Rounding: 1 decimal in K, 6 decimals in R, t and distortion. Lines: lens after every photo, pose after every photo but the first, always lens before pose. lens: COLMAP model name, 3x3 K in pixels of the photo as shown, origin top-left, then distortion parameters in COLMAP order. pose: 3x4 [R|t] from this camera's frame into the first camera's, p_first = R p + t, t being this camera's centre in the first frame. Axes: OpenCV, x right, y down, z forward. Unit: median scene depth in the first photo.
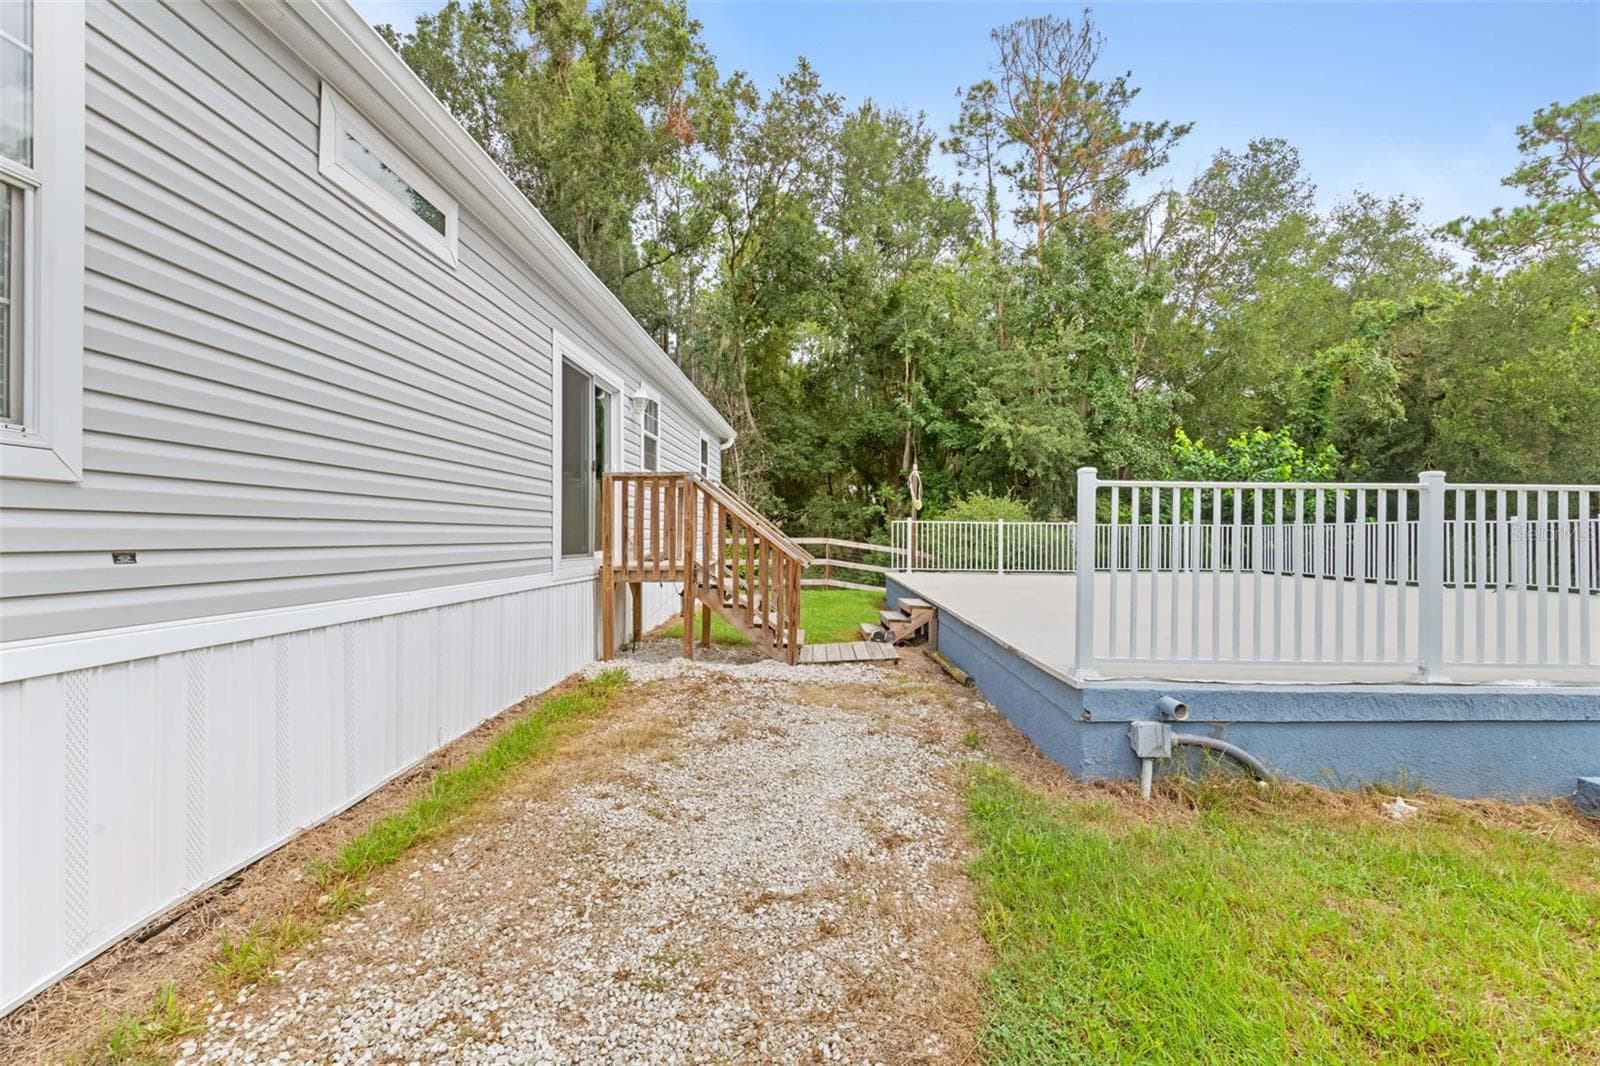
lens RADIAL K [[702.0, 0, 798.0], [0, 702.0, 537.6], [0, 0, 1]] dist [0.002442, 0.001649]
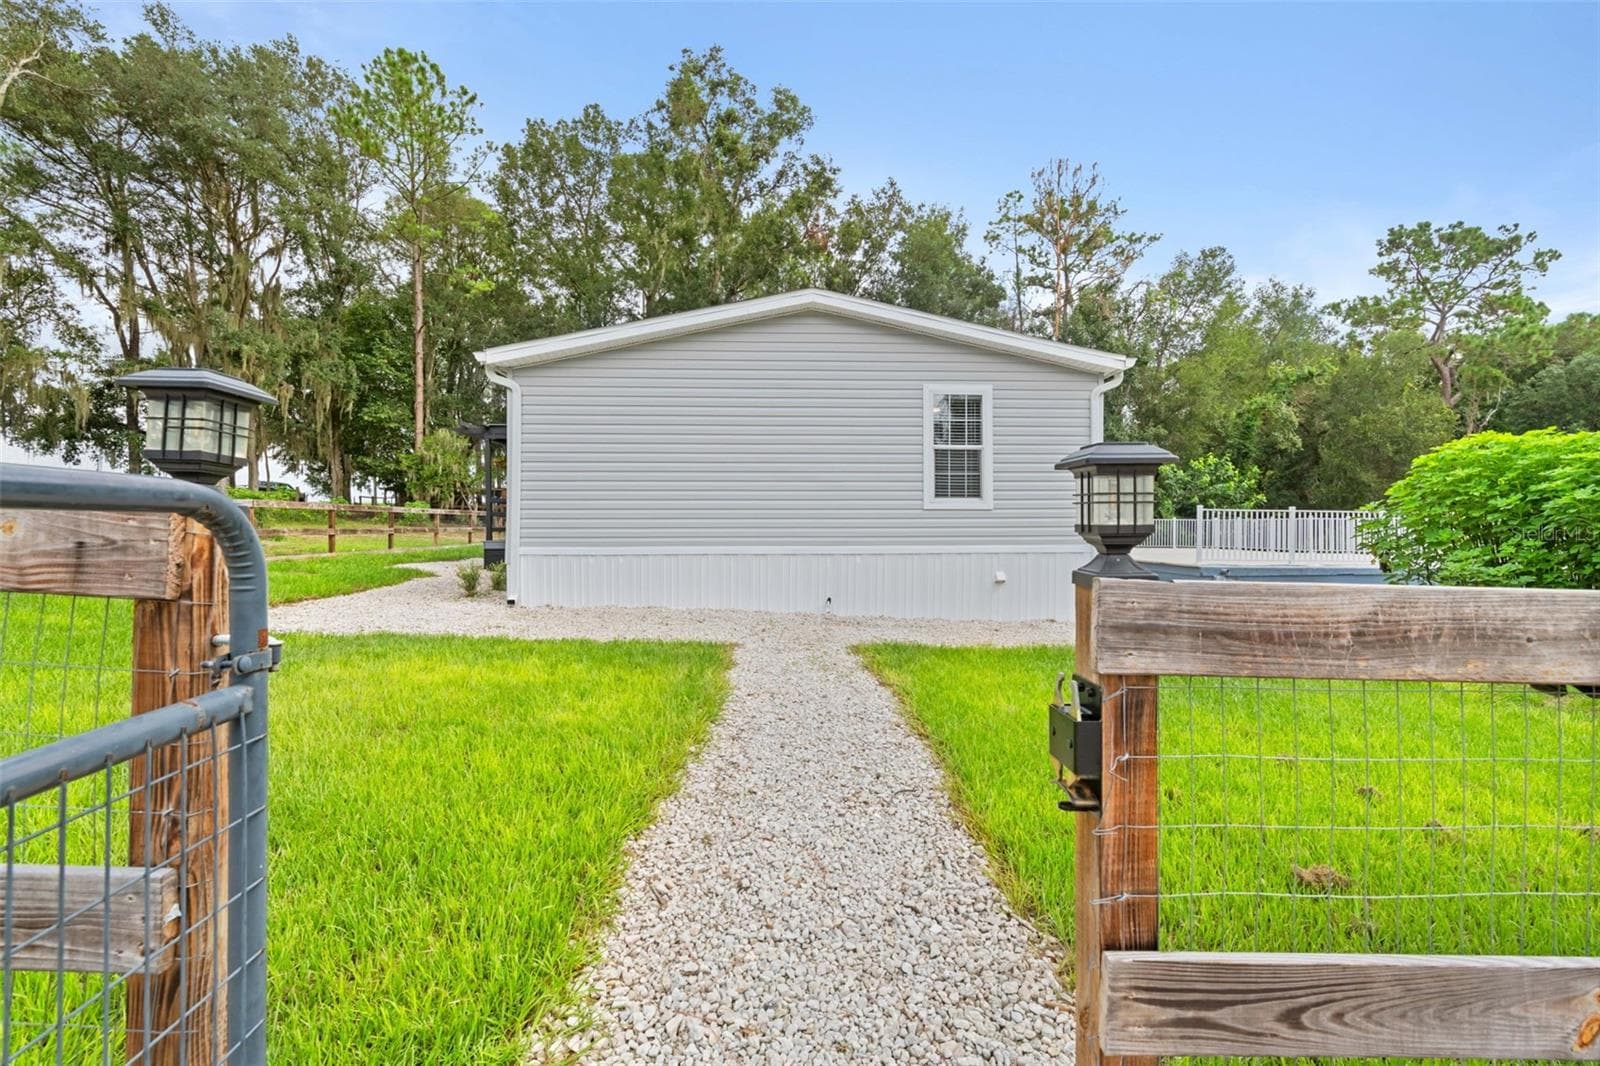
lens RADIAL K [[702.0, 0, 797.7], [0, 702.0, 531.9], [0, 0, 1]] dist [0.002442, 0.001649]
pose [[0.996853, -0.000418, 0.079270, -0.273648], [0.000029, 0.999988, 0.004916, 0.002219], [-0.079271, -0.004898, 0.996841, -0.342736]]
